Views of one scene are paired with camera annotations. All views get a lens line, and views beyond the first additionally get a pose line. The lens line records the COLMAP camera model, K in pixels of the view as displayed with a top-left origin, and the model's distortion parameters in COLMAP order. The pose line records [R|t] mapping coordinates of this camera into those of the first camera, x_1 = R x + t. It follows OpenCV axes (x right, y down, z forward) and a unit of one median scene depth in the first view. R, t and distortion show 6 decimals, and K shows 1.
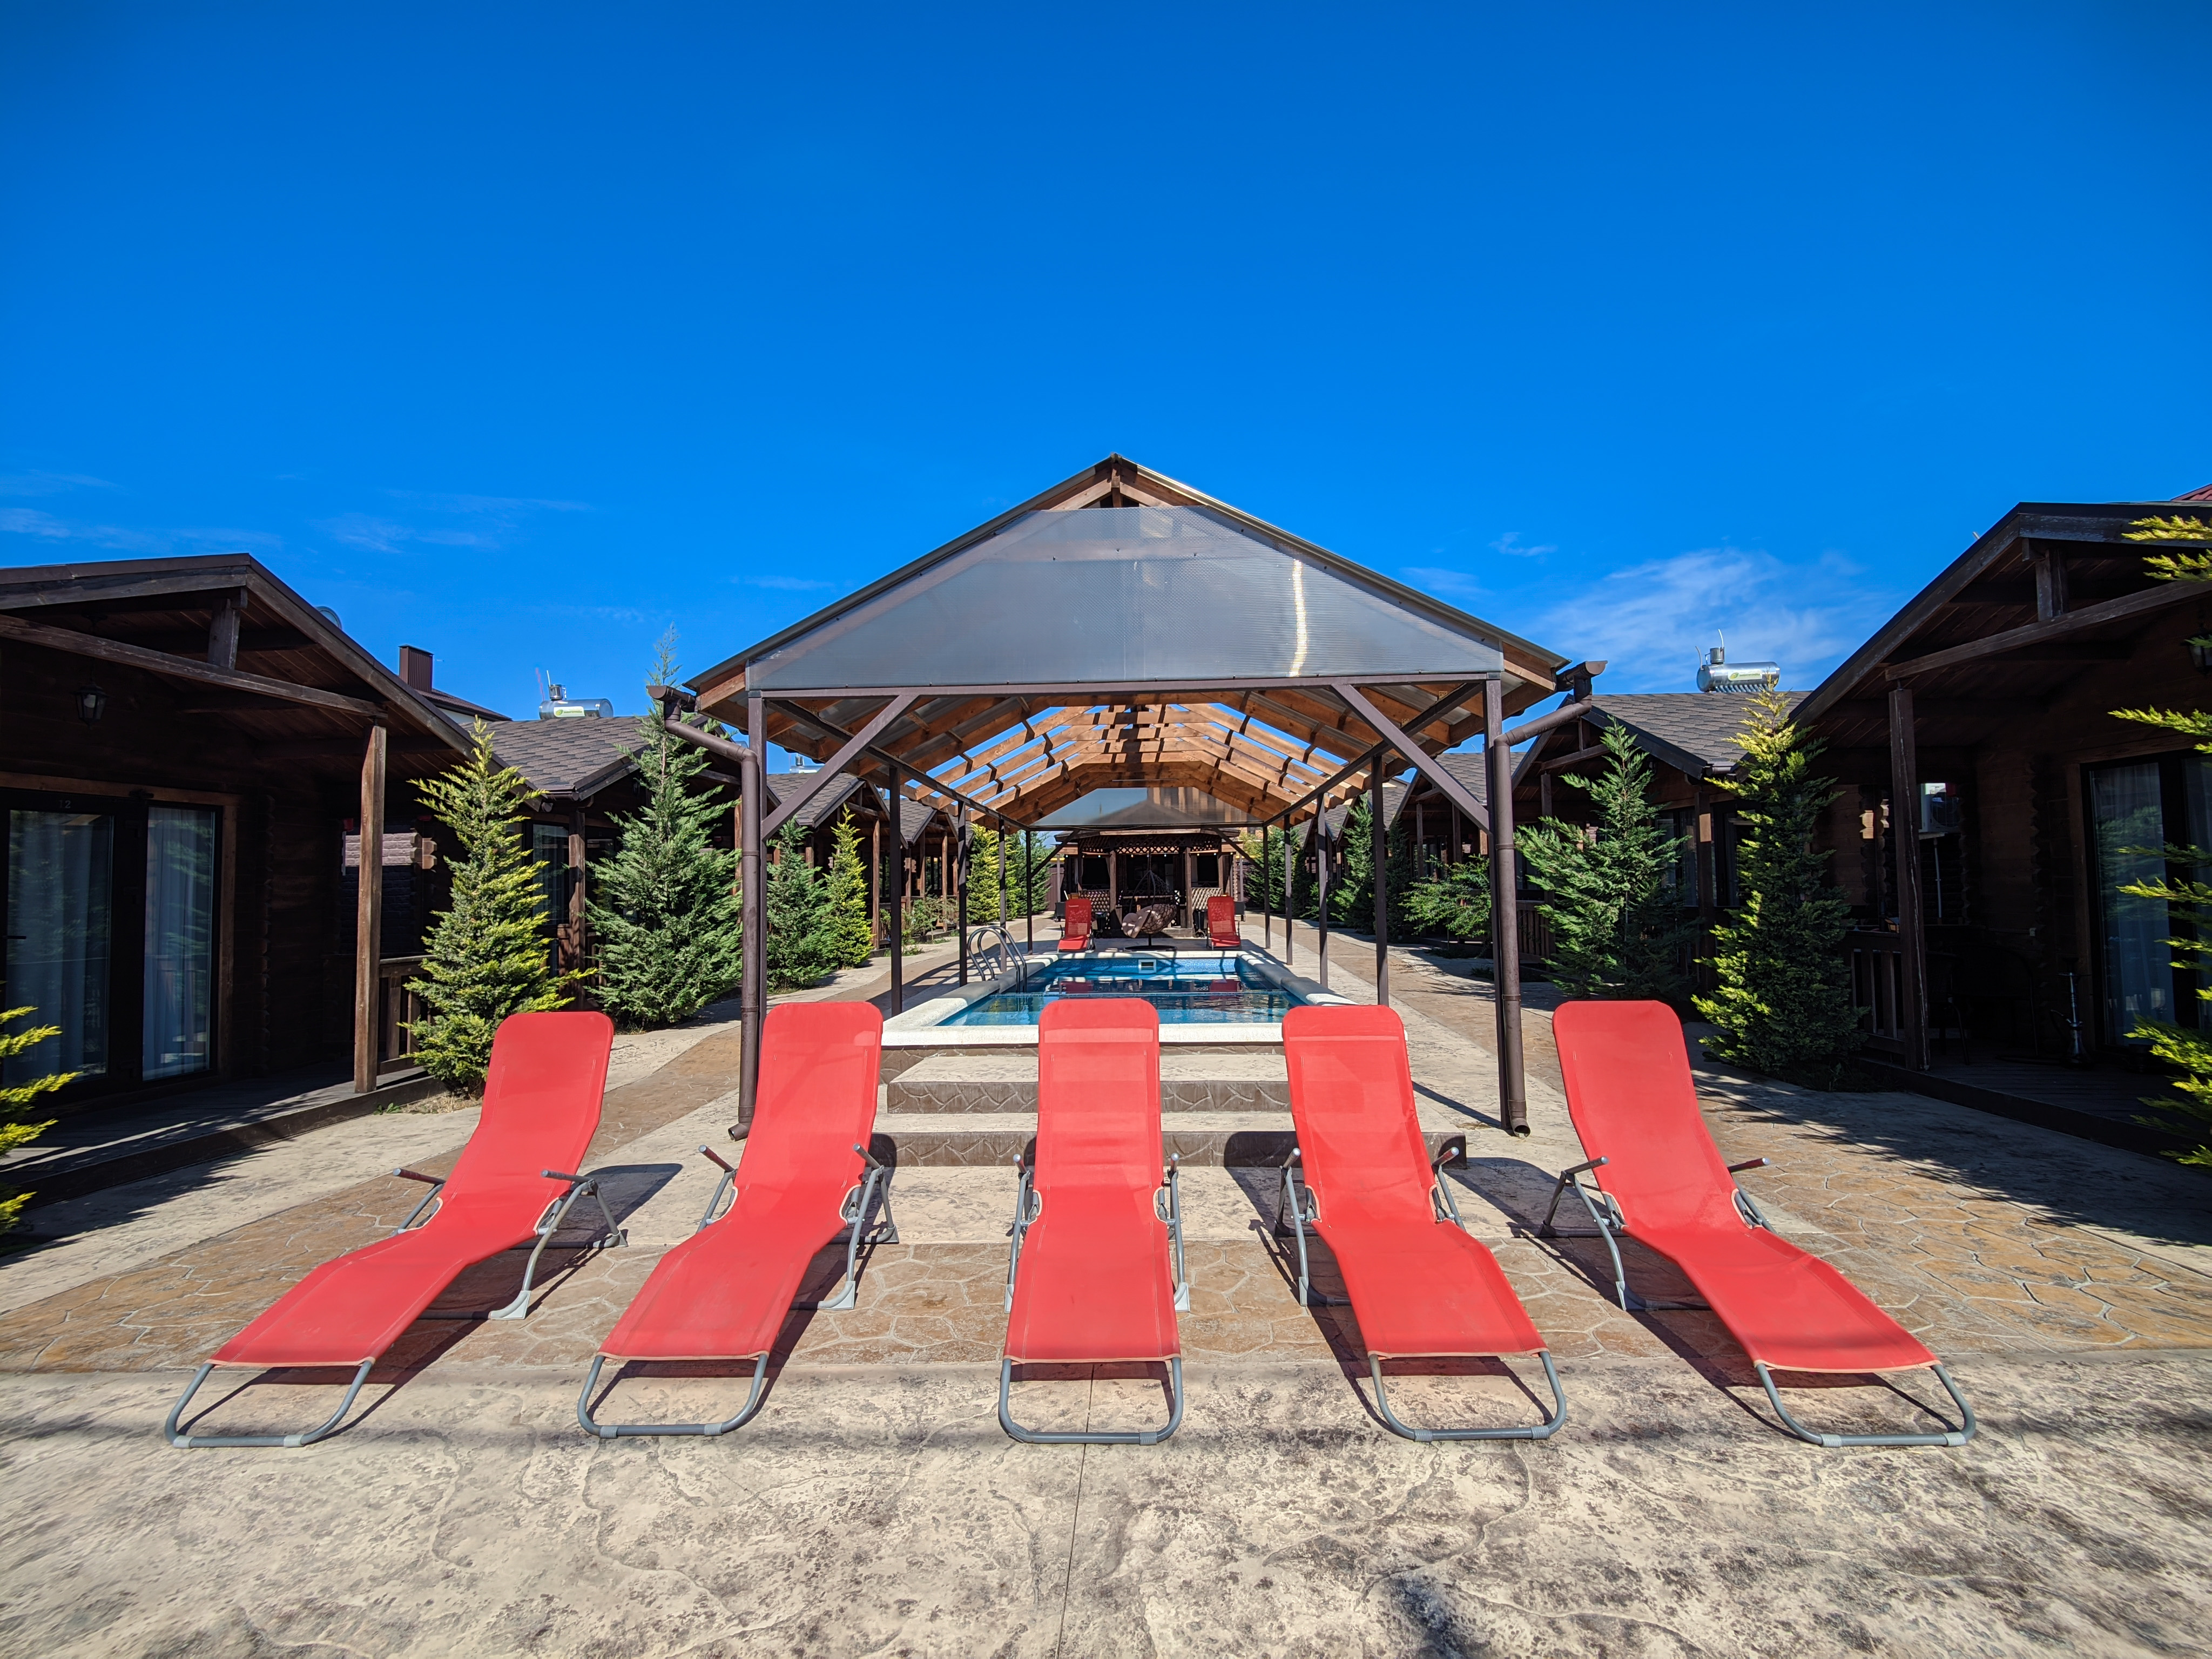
lens RADIAL K [[960.8, 0, 1079.1], [0, 960.8, 825.9], [0, 0, 1]] dist [0.018627, -0.012303]
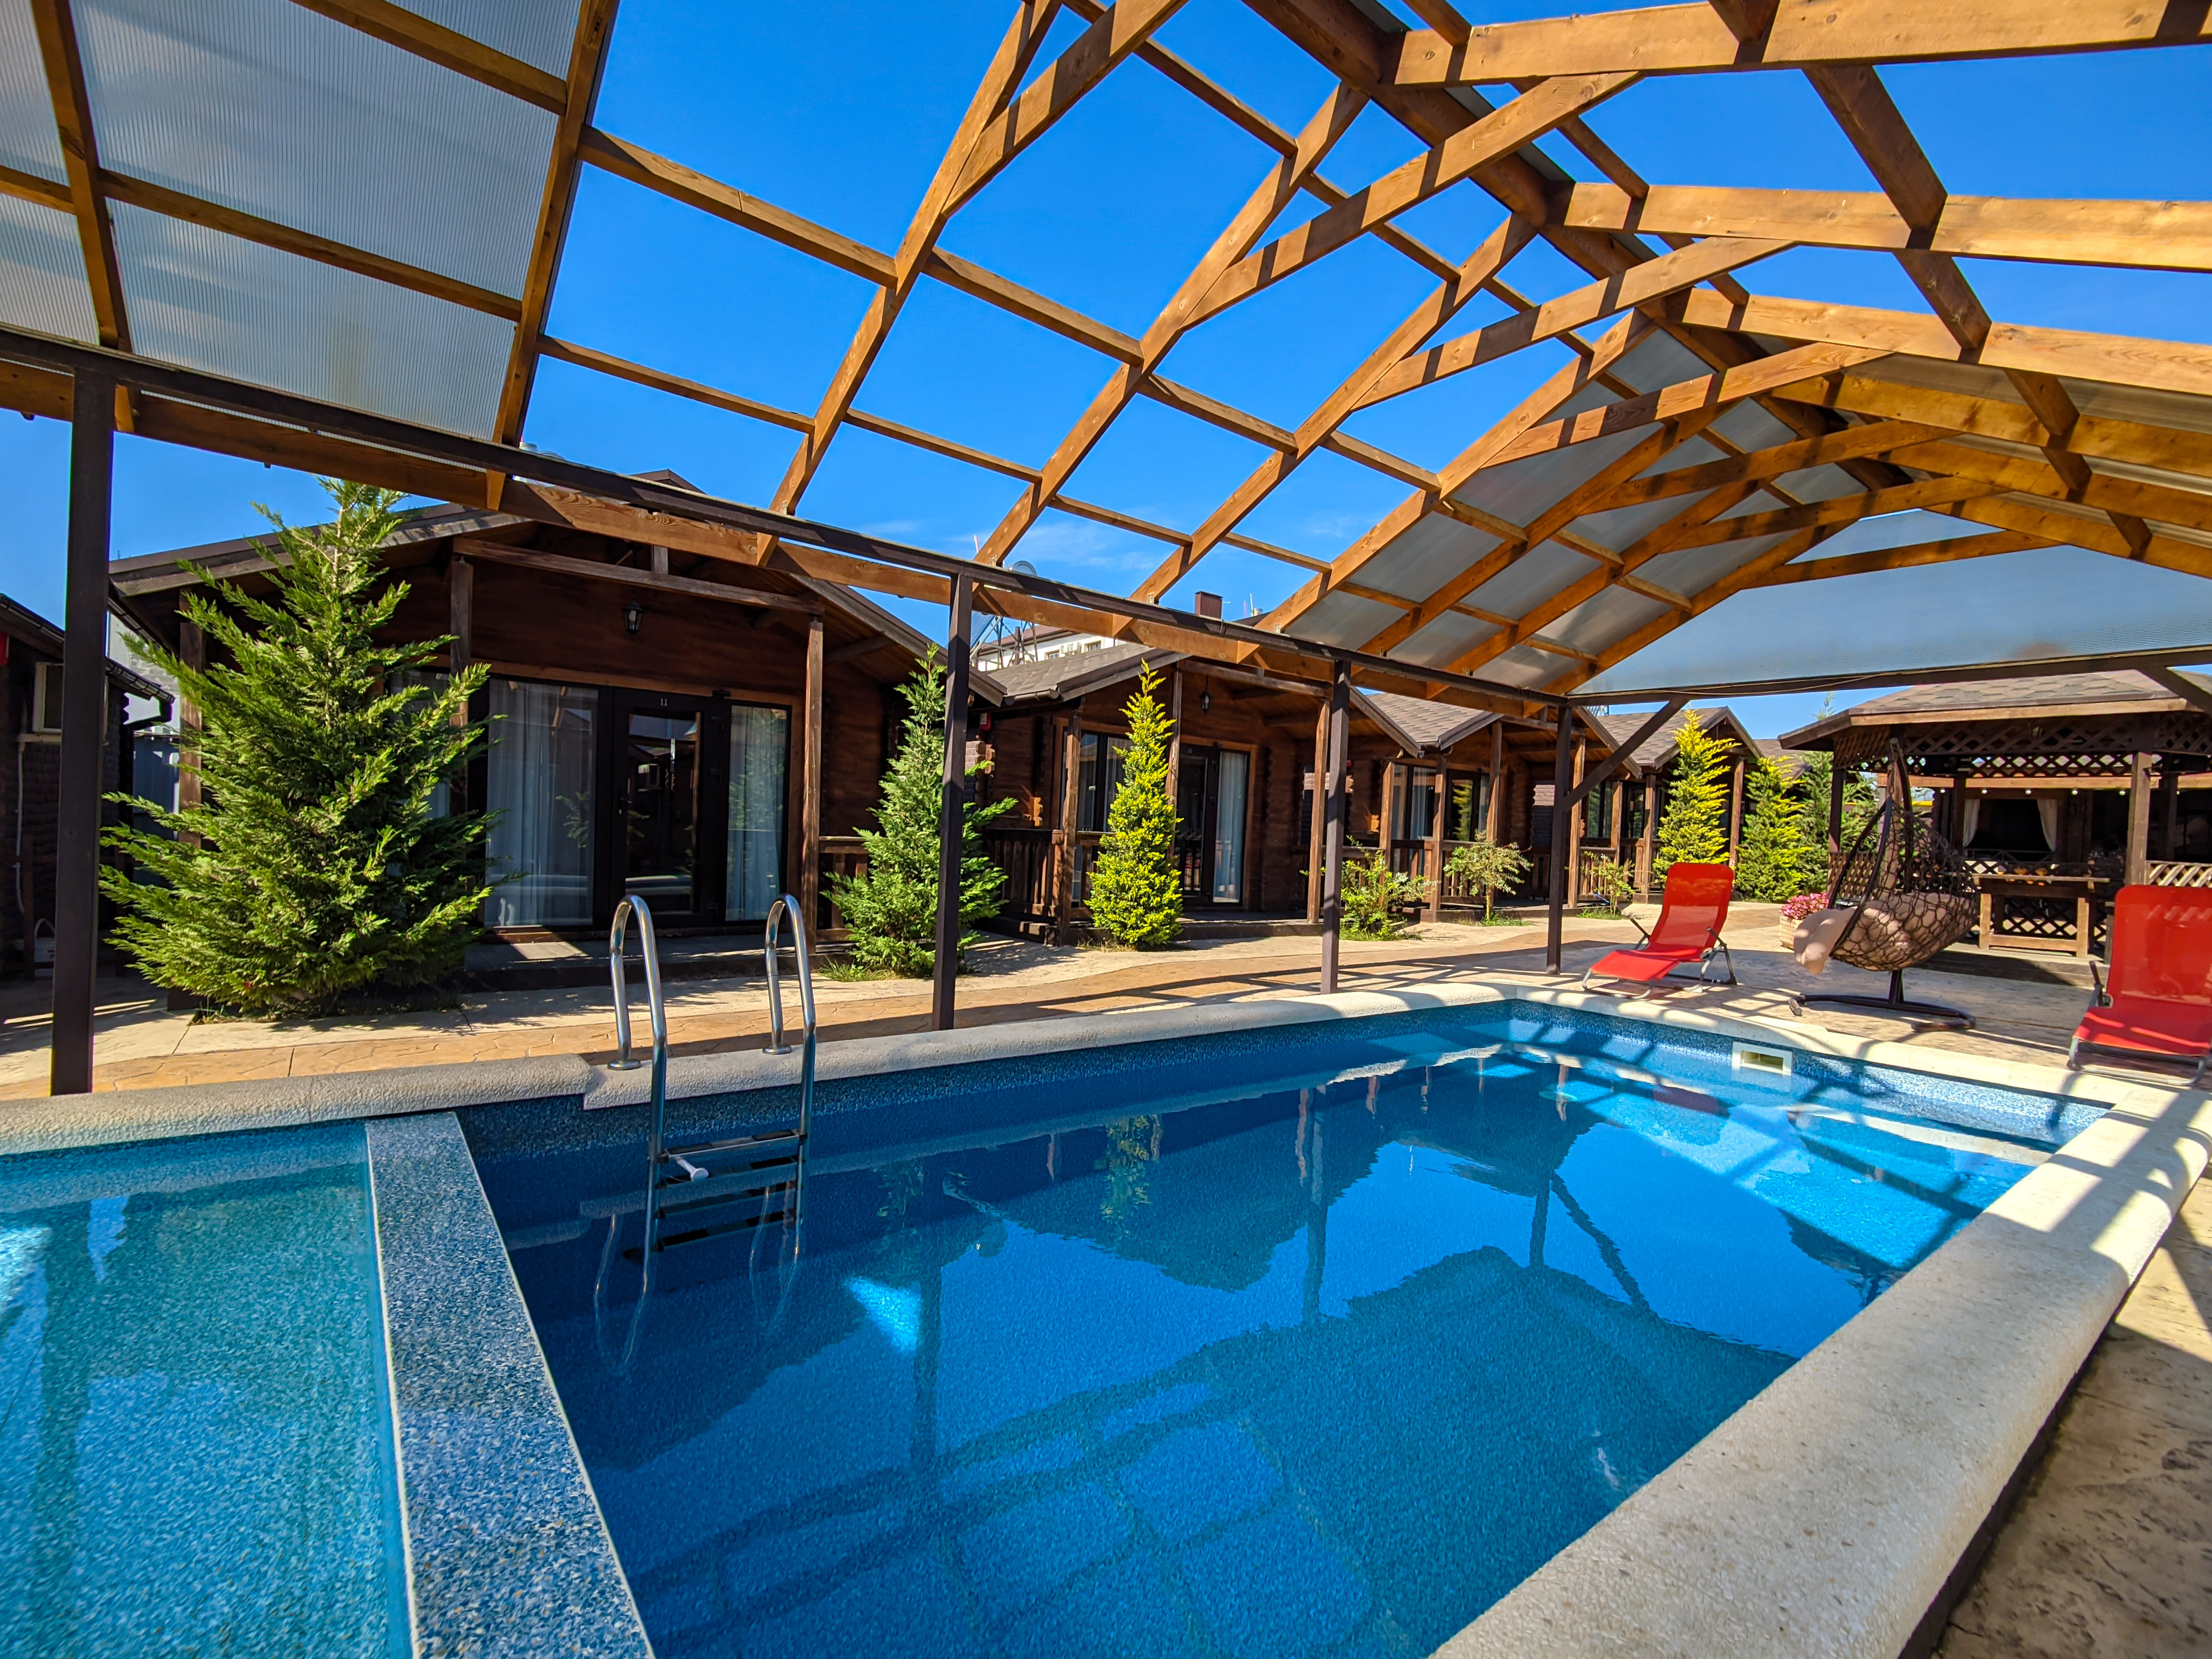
lens RADIAL K [[960.8, 0, 1129.2], [0, 960.8, 848.1], [0, 0, 1]] dist [0.018627, -0.012303]
pose [[0.673767, 0.061884, -0.736348, 0.357932], [-0.004189, 0.996791, 0.079939, 0.087098], [0.738932, -0.050775, 0.671865, 1.260477]]
